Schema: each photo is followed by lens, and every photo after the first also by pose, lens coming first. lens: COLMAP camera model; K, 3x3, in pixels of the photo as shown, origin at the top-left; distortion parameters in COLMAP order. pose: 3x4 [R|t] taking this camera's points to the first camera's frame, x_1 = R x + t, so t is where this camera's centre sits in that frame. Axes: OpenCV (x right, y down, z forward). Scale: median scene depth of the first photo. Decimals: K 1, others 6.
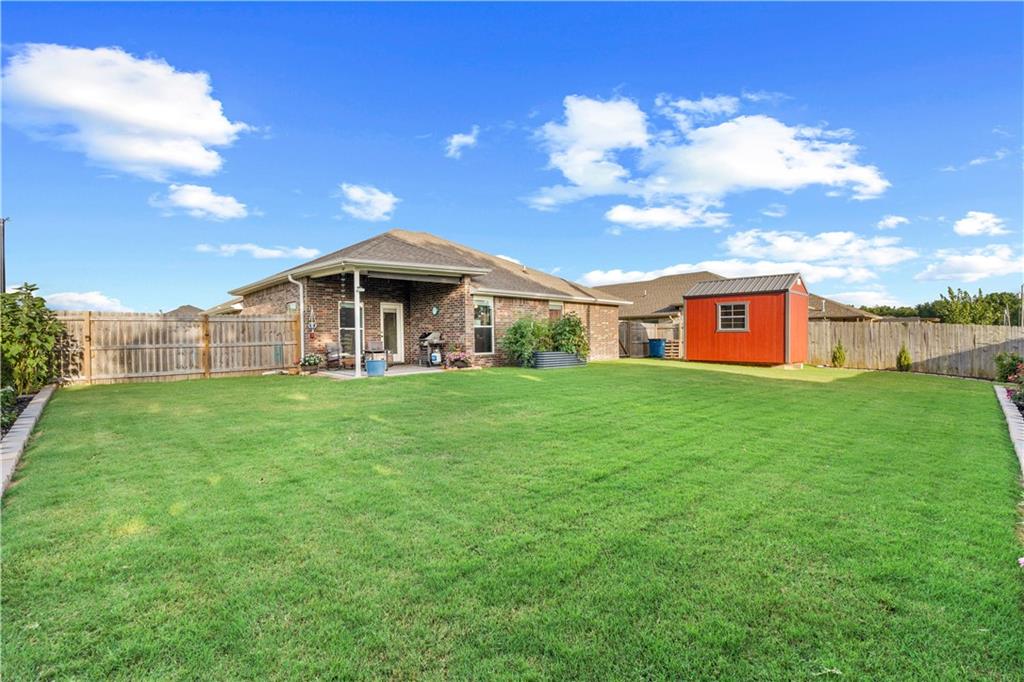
lens RADIAL K [[451.3, 0, 512.9], [0, 451.3, 332.5], [0, 0, 1]] dist [-0.002811, 0.000177]
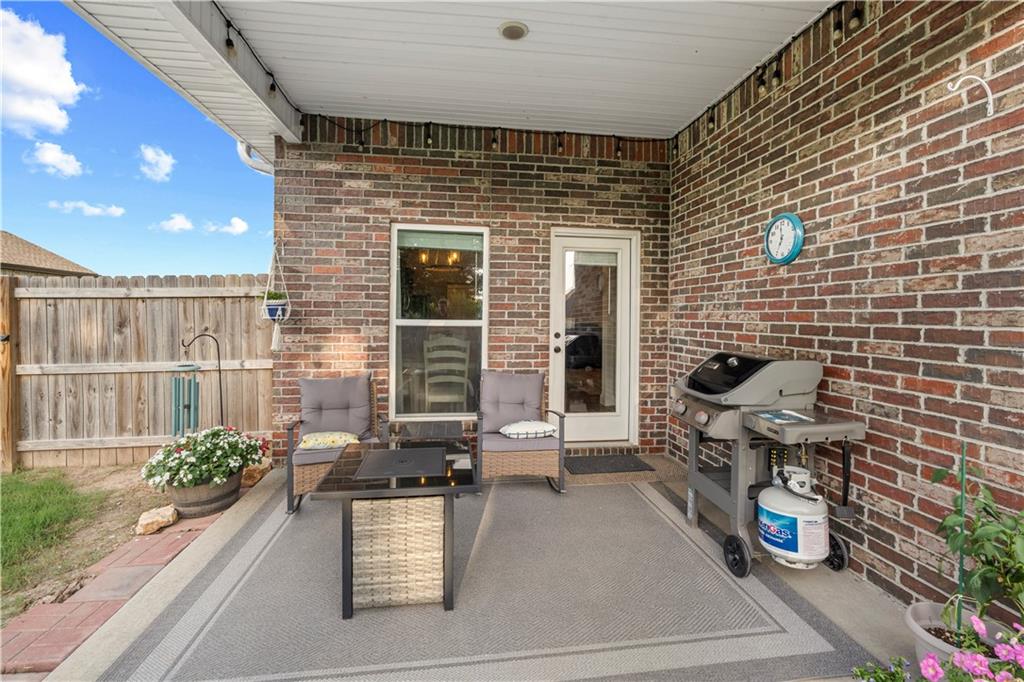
lens RADIAL K [[445.9, 0, 516.2], [0, 445.9, 323.2], [0, 0, 1]] dist [-0.002107, -0.000157]
pose [[0.801495, 0.031263, -0.597183, -0.156311], [-0.013514, 0.999324, 0.034178, -0.018499], [0.597848, -0.019323, 0.801376, 0.816178]]
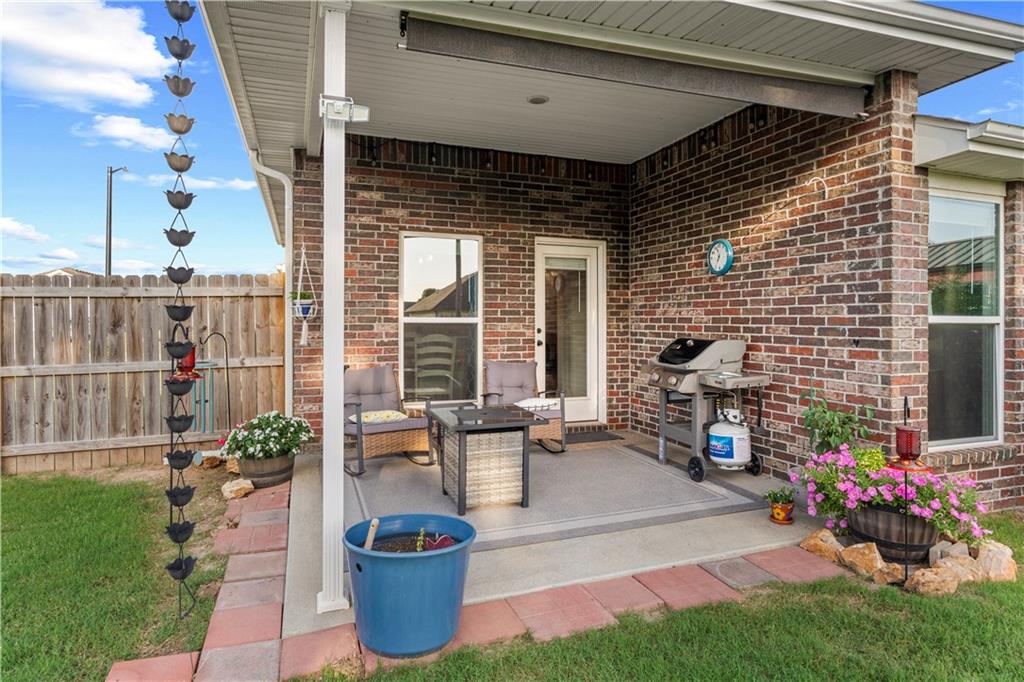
lens RADIAL K [[566.0, 0, 512.9], [0, 566.0, 324.9], [0, 0, 1]] dist [0.000591, -0.000610]
pose [[0.910168, 0.019752, -0.413768, -0.150967], [-0.010412, 0.999638, 0.024815, -0.015519], [0.414109, -0.018278, 0.910044, 0.668941]]
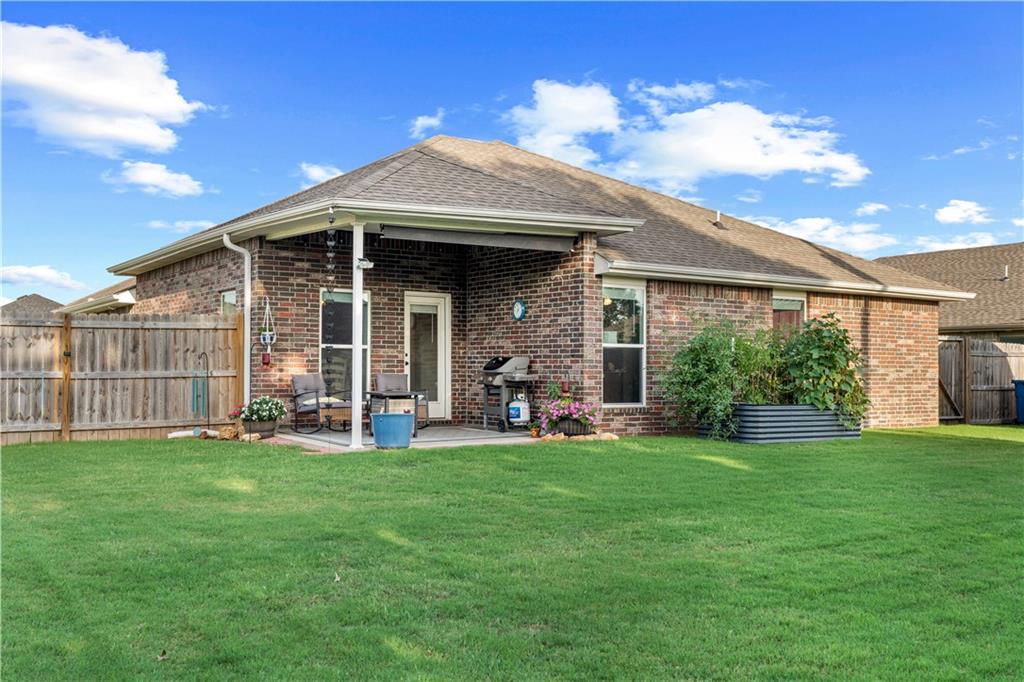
lens RADIAL K [[998.5, 0, 526.3], [0, 998.5, 352.5], [0, 0, 1]] dist [0.006132, 0.003084]
pose [[0.986412, 0.015889, -0.163523, 0.003016], [-0.016957, 0.999843, -0.005138, 0.000333], [0.163416, 0.007841, 0.986526, -0.007039]]
